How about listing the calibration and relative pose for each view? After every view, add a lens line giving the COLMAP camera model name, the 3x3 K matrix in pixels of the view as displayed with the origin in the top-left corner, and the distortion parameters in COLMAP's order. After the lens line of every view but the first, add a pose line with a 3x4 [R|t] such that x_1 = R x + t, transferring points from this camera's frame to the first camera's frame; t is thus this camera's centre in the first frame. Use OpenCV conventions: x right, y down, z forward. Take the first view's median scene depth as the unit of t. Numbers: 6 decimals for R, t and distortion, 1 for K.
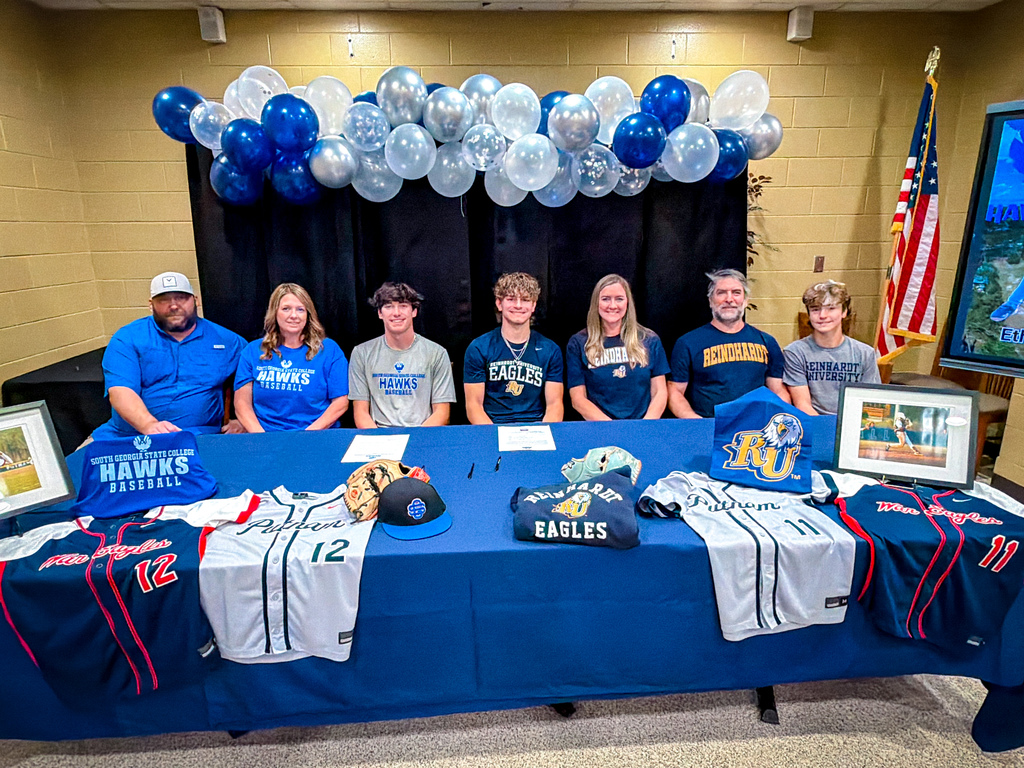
lens RADIAL K [[601.4, 0, 519.5], [0, 601.4, 384.5], [0, 0, 1]] dist [0.007386, 0.002349]
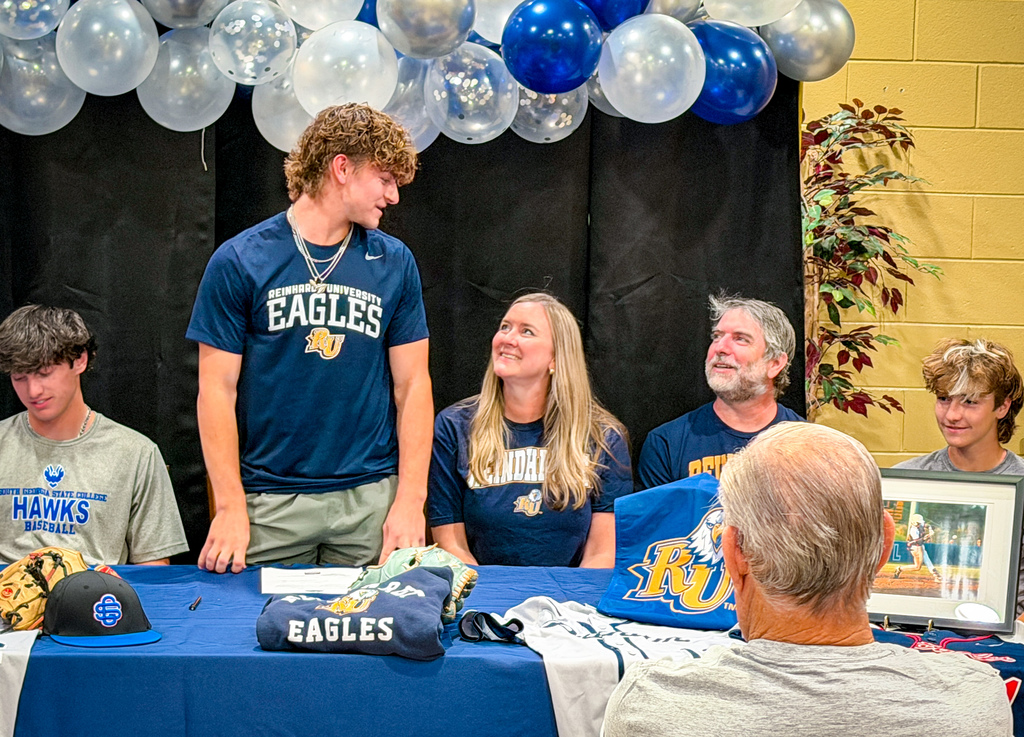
lens RADIAL K [[2319.1, 0, 506.5], [0, 2319.1, 368.7], [0, 0, 1]] dist [0.111996, 0.000000]
pose [[0.998717, 0.032332, 0.038964, 0.124668], [-0.024499, 0.982065, -0.186943, 0.340978], [-0.044309, 0.185749, 0.981598, -1.262814]]
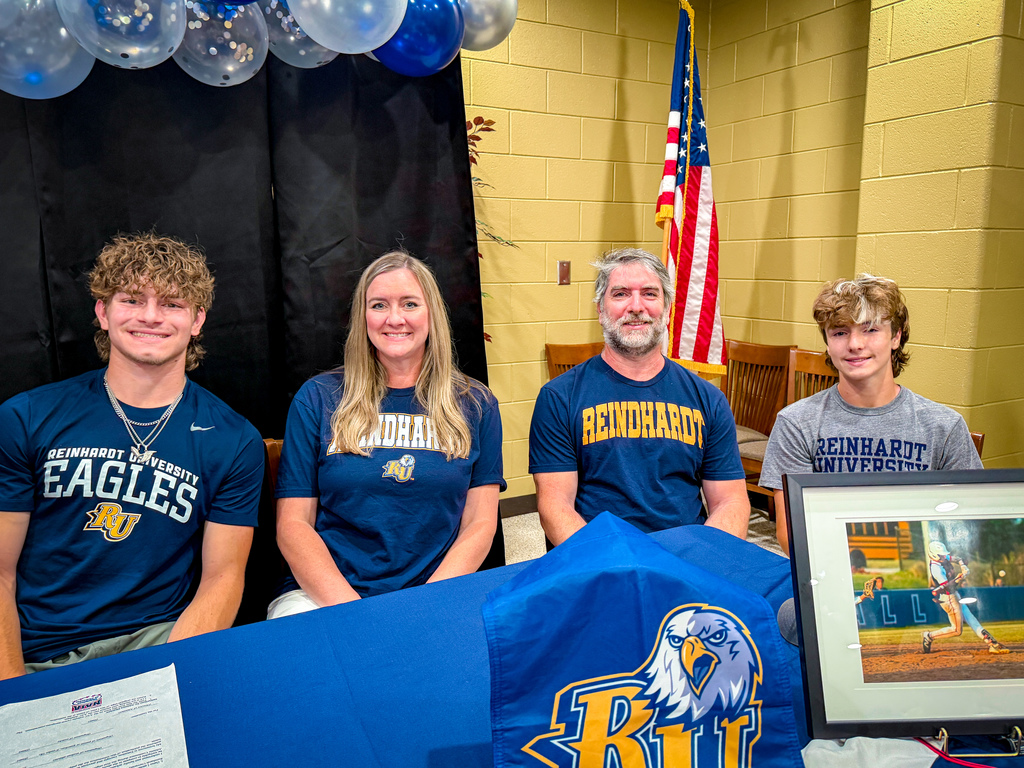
lens RADIAL K [[752.1, 0, 506.3], [0, 752.1, 383.9], [0, 0, 1]] dist [0.011412, -0.002596]
pose [[0.908208, -0.066523, 0.413198, 0.191971], [0.107122, 0.991349, -0.075849, -0.044293], [-0.404578, 0.113149, 0.907477, 0.654604]]
